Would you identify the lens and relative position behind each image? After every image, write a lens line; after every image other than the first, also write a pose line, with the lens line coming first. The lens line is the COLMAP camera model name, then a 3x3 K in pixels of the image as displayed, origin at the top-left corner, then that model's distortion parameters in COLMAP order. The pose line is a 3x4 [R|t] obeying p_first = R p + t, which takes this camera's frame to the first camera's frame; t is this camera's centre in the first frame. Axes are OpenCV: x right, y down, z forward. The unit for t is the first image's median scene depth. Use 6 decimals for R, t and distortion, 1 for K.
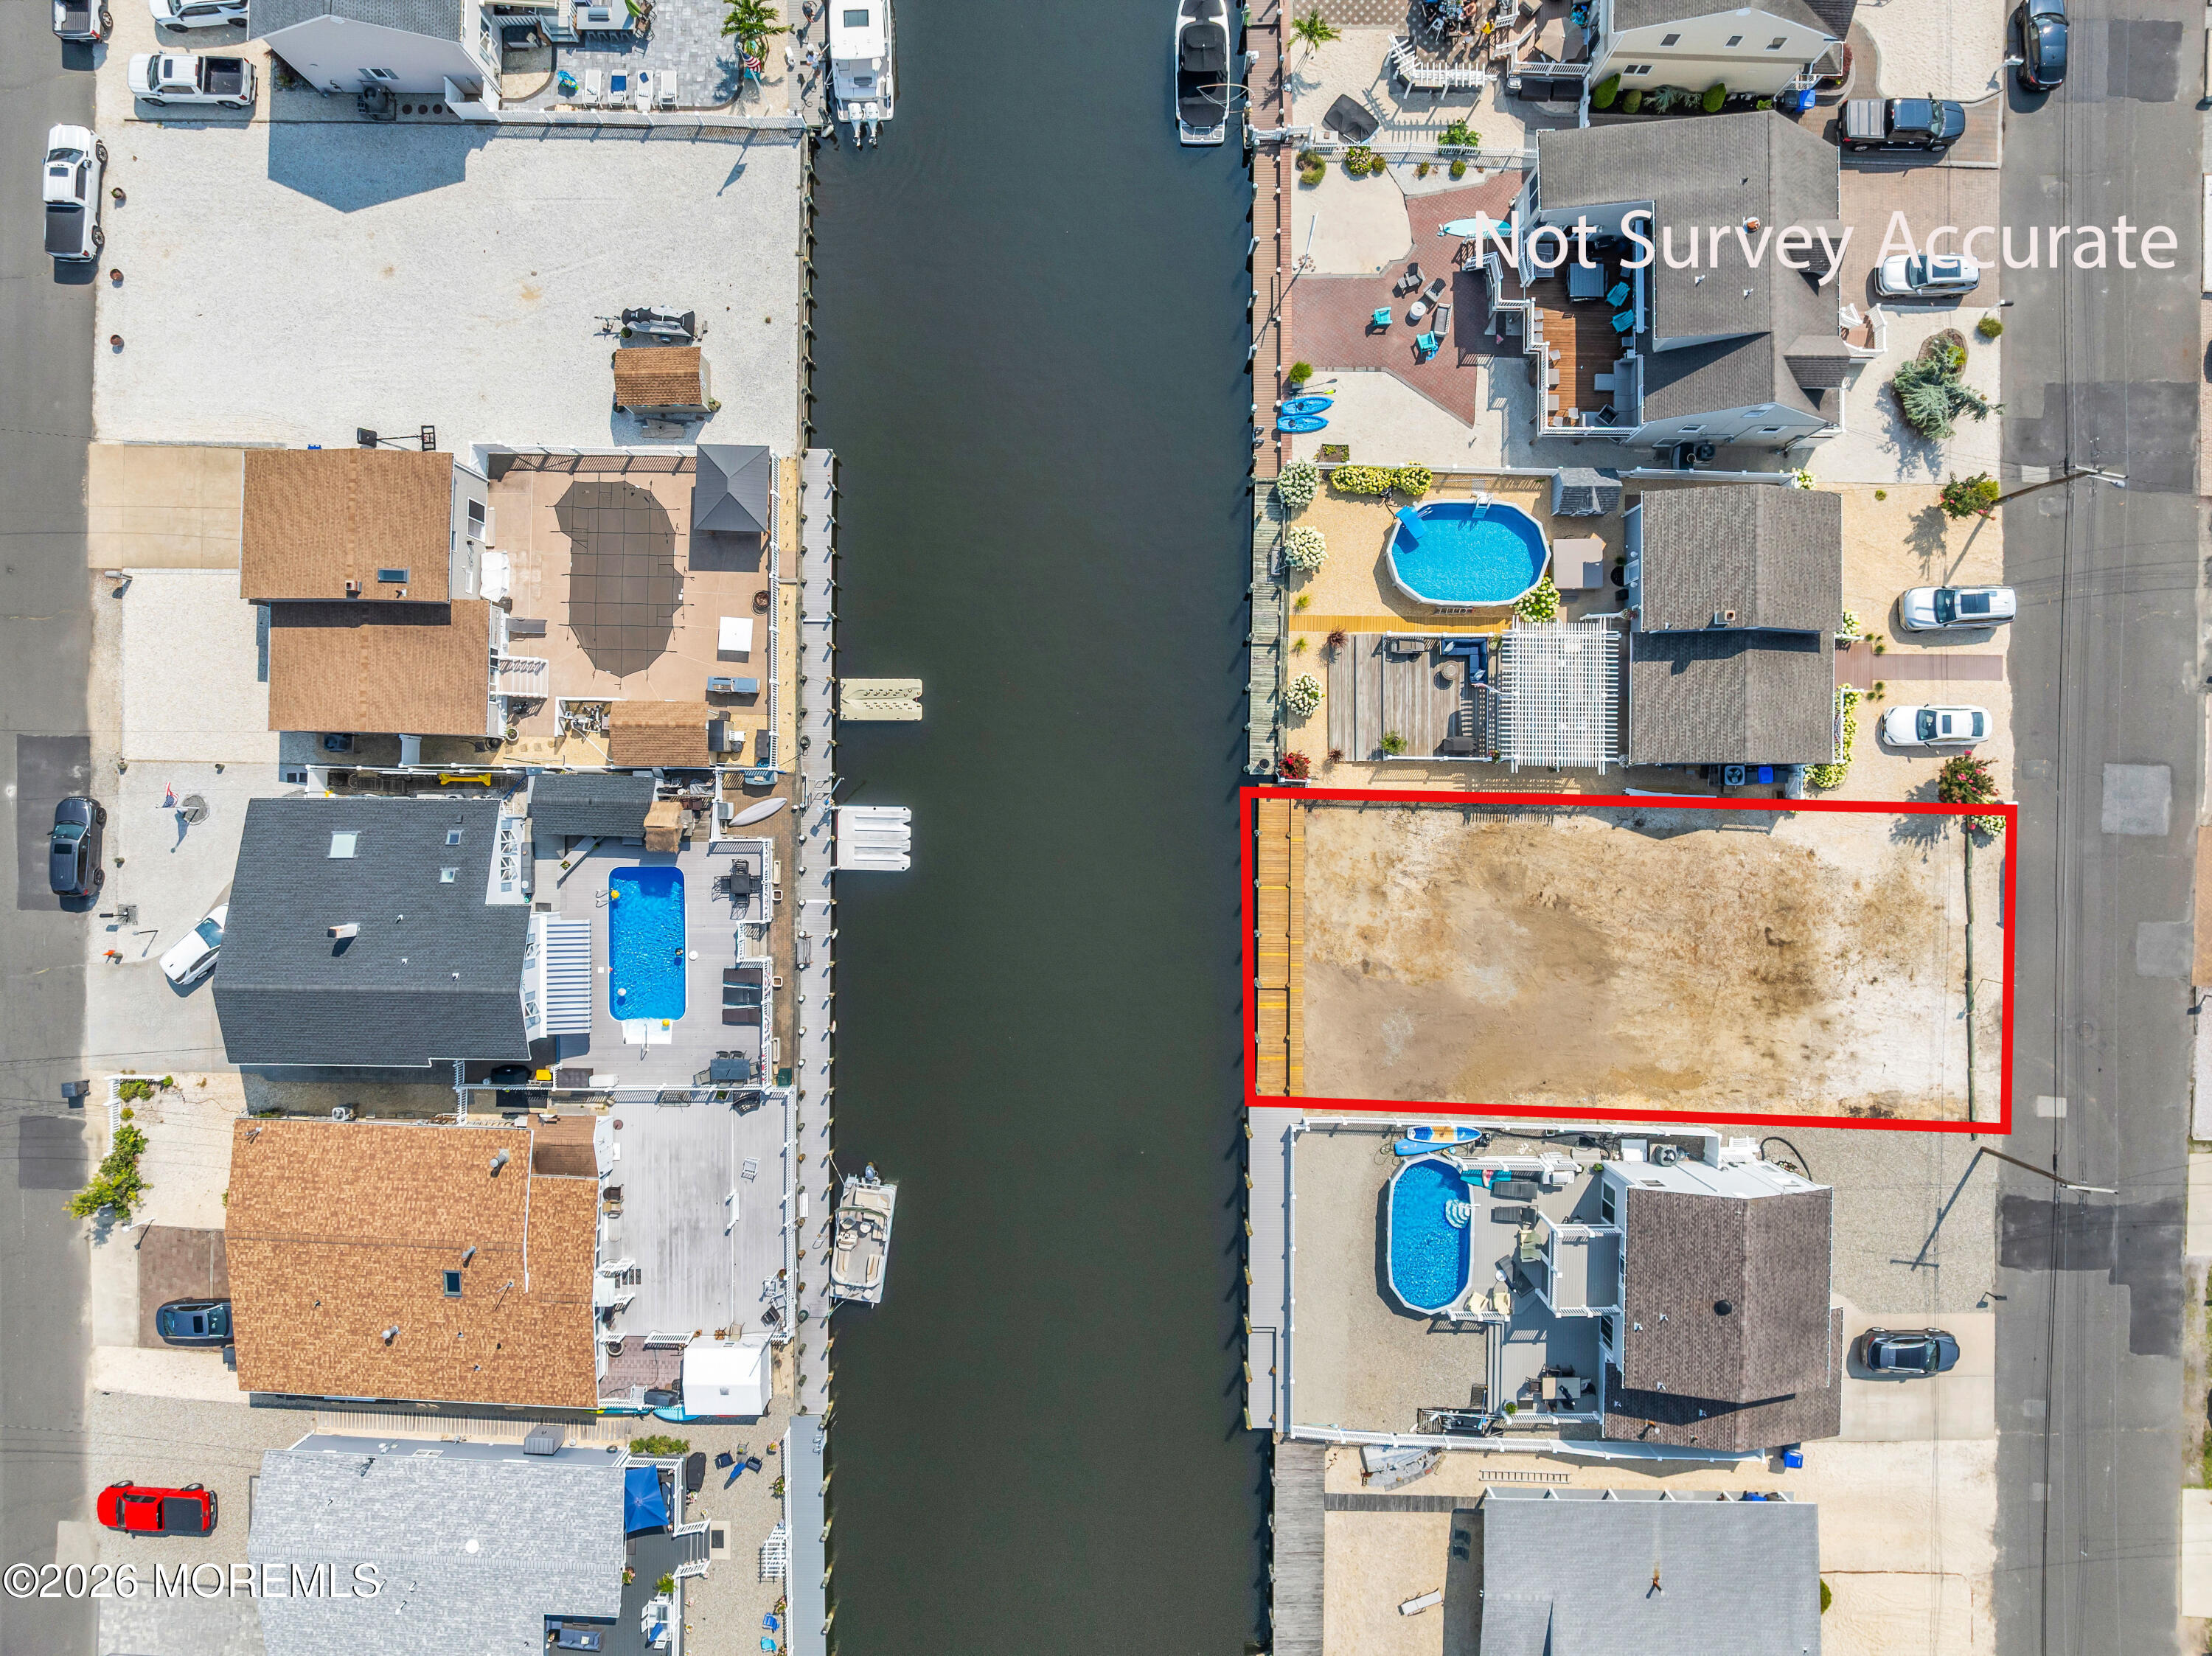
lens RADIAL K [[1555.4, 0, 1106.0], [0, 1555.4, 828.0], [0, 0, 1]] dist [-0.027052, -0.010517]
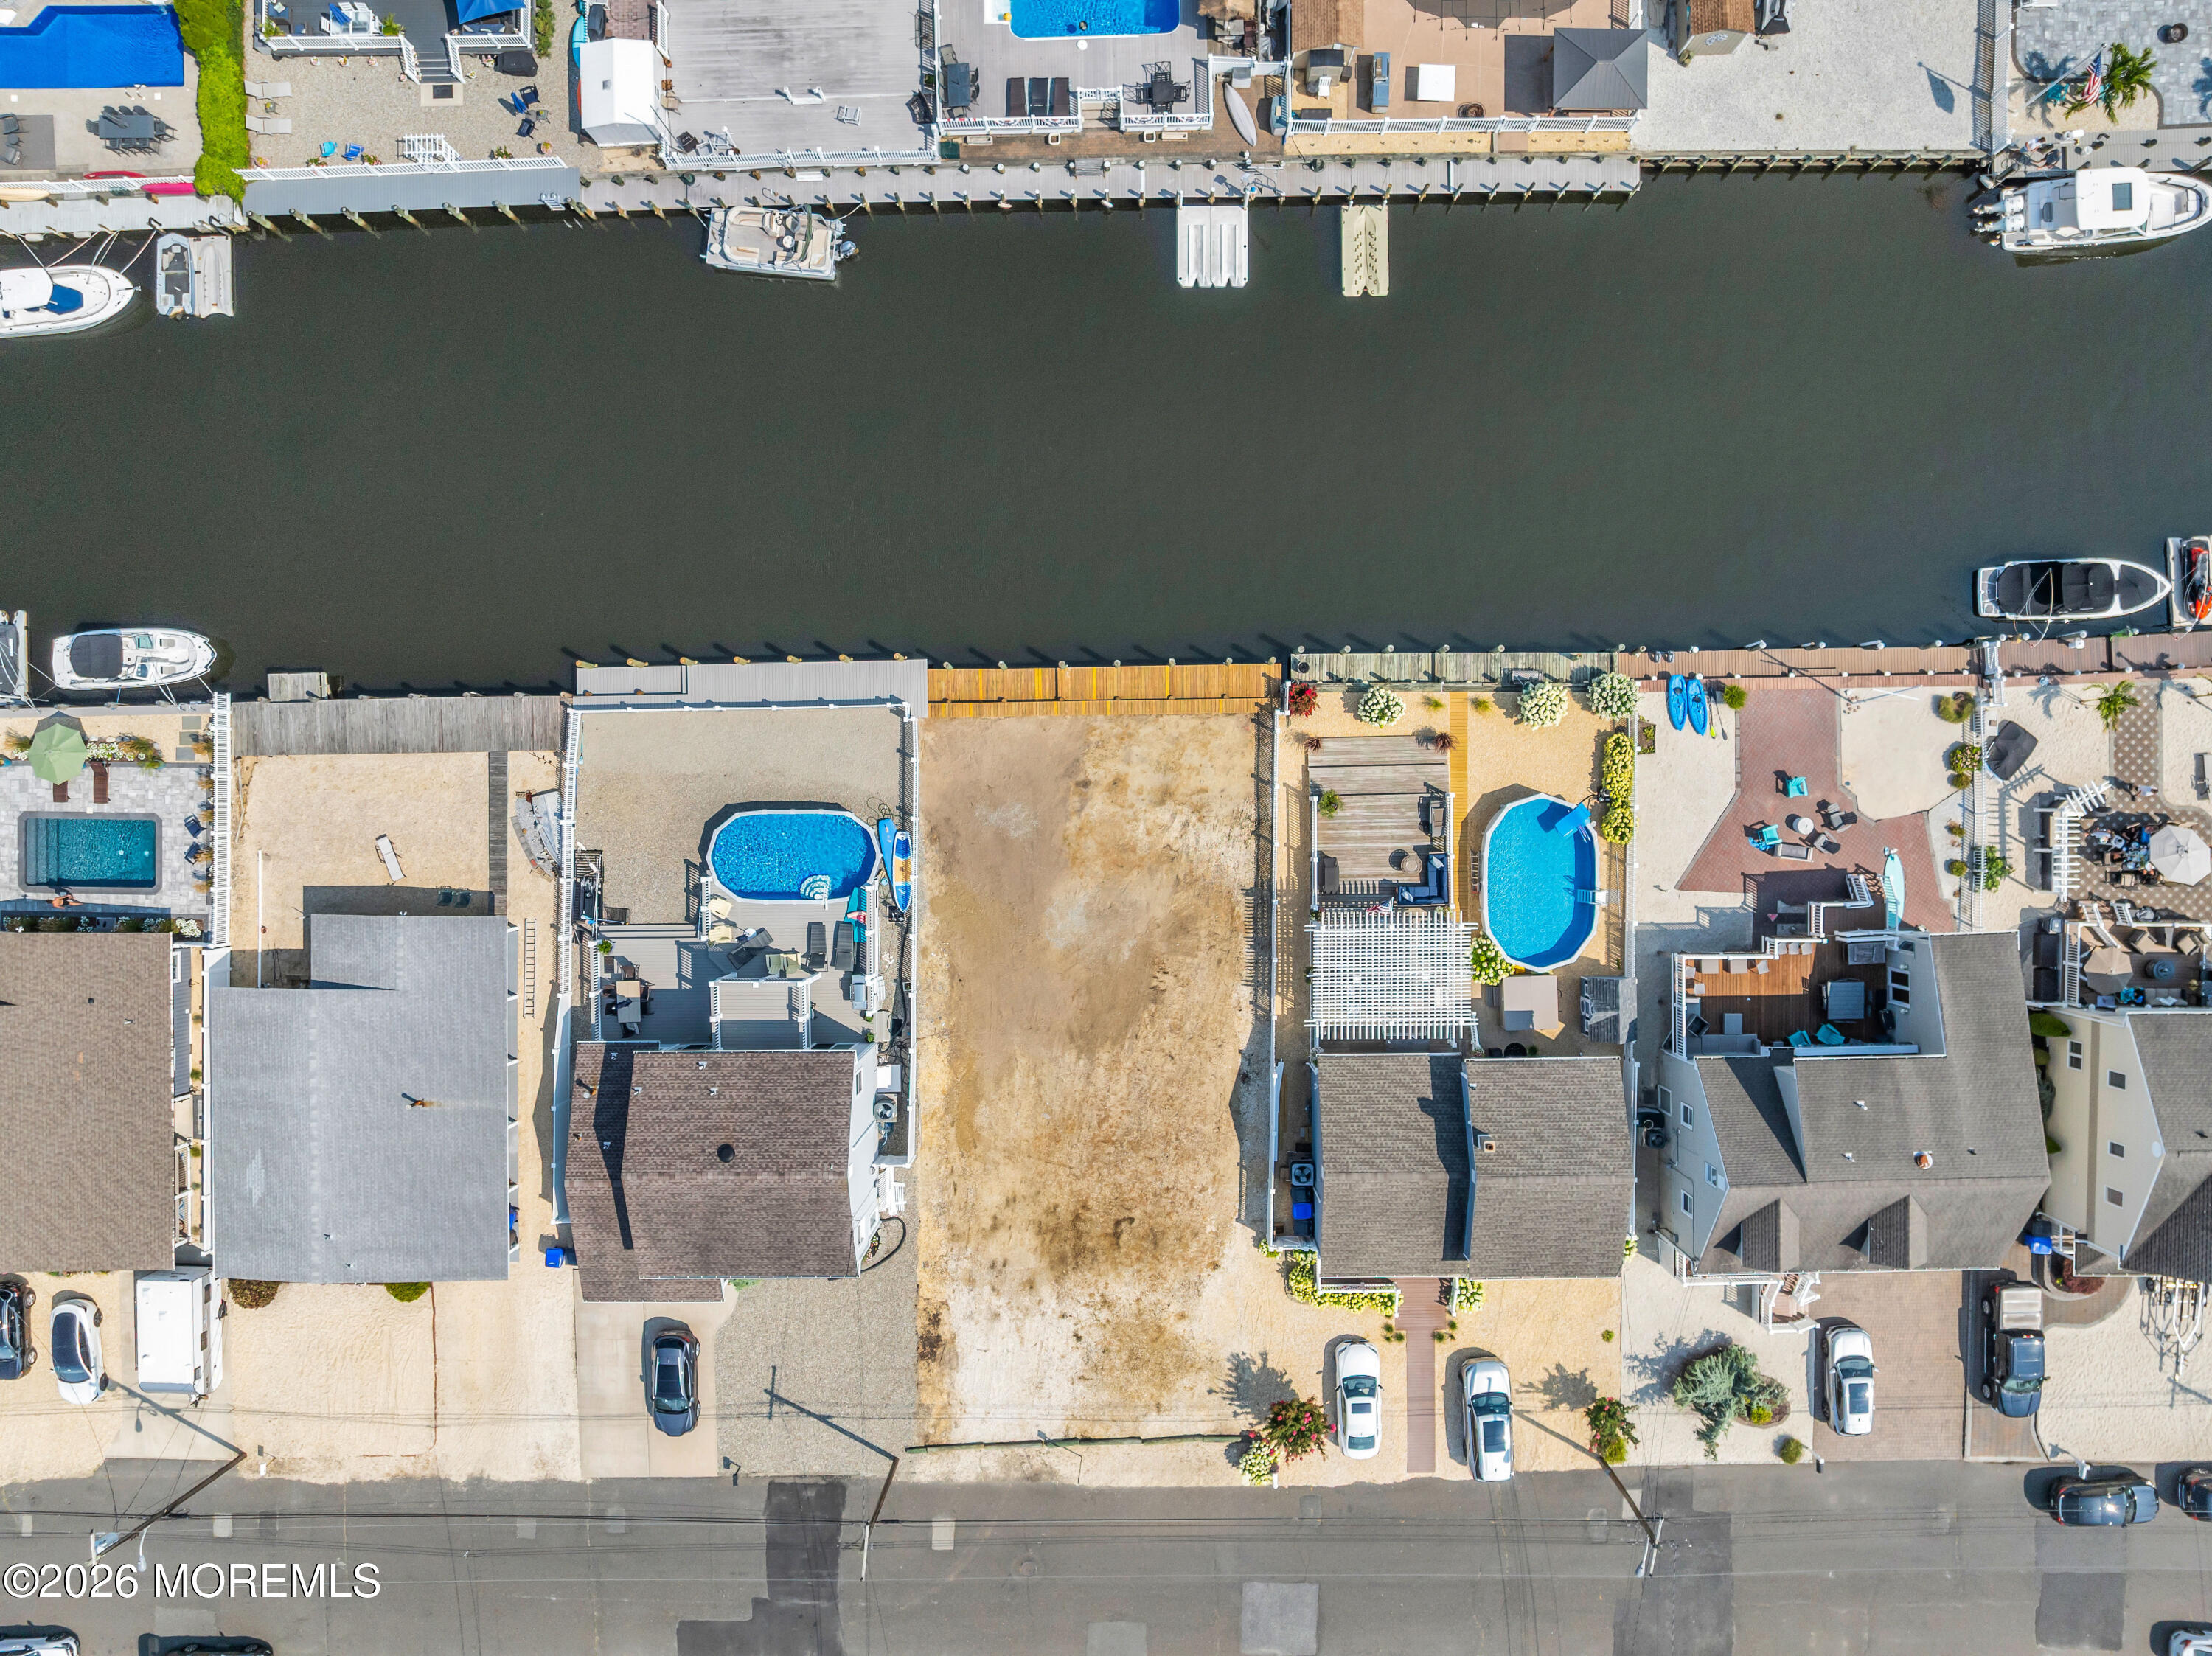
lens RADIAL K [[1555.4, 0, 1106.0], [0, 1555.4, 828.0], [0, 0, 1]] dist [-0.027052, -0.010517]
pose [[0.018133, 0.999597, 0.021858, 0.174935], [-0.999793, 0.017925, 0.009656, 0.068087], [0.009260, -0.022028, 0.999714, 0.085000]]
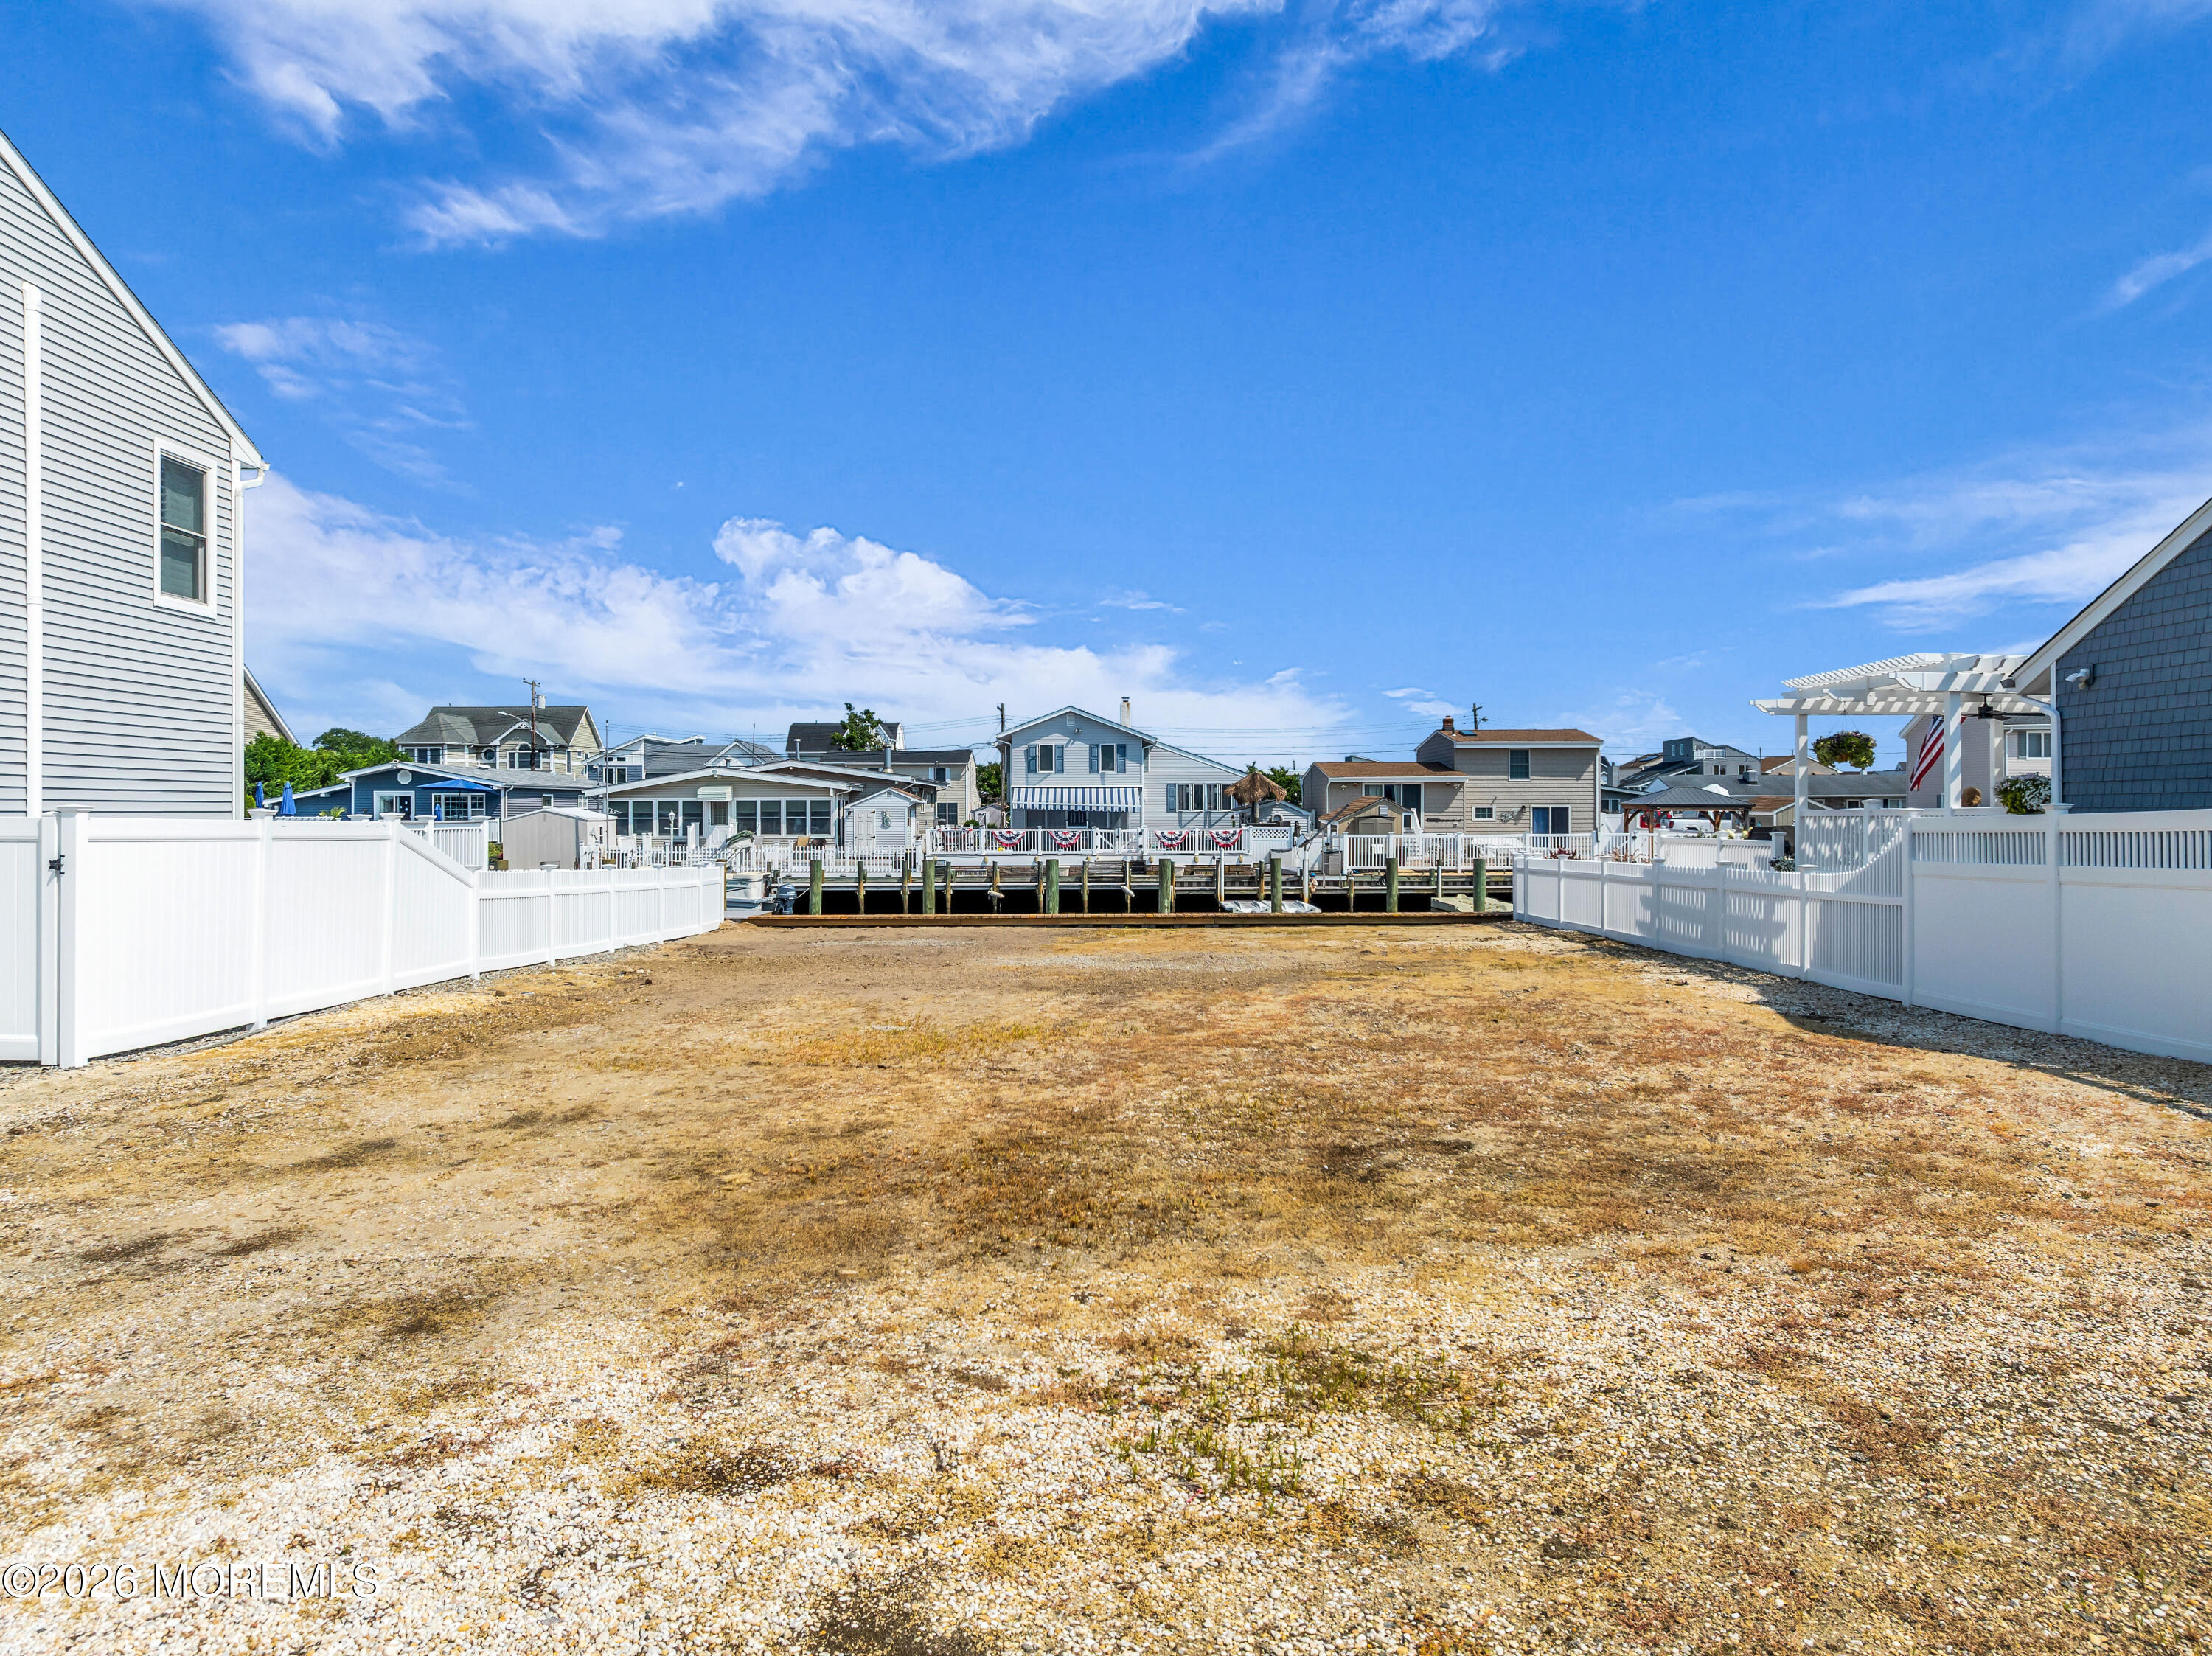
lens RADIAL K [[1555.4, 0, 1106.0], [0, 1555.4, 828.0], [0, 0, 1]] dist [-0.027052, -0.010517]
pose [[0.019878, 0.016834, -0.999661, 0.543891], [-0.999786, -0.005459, -0.019973, 0.094251], [-0.005793, 0.999843, 0.016722, 0.976434]]
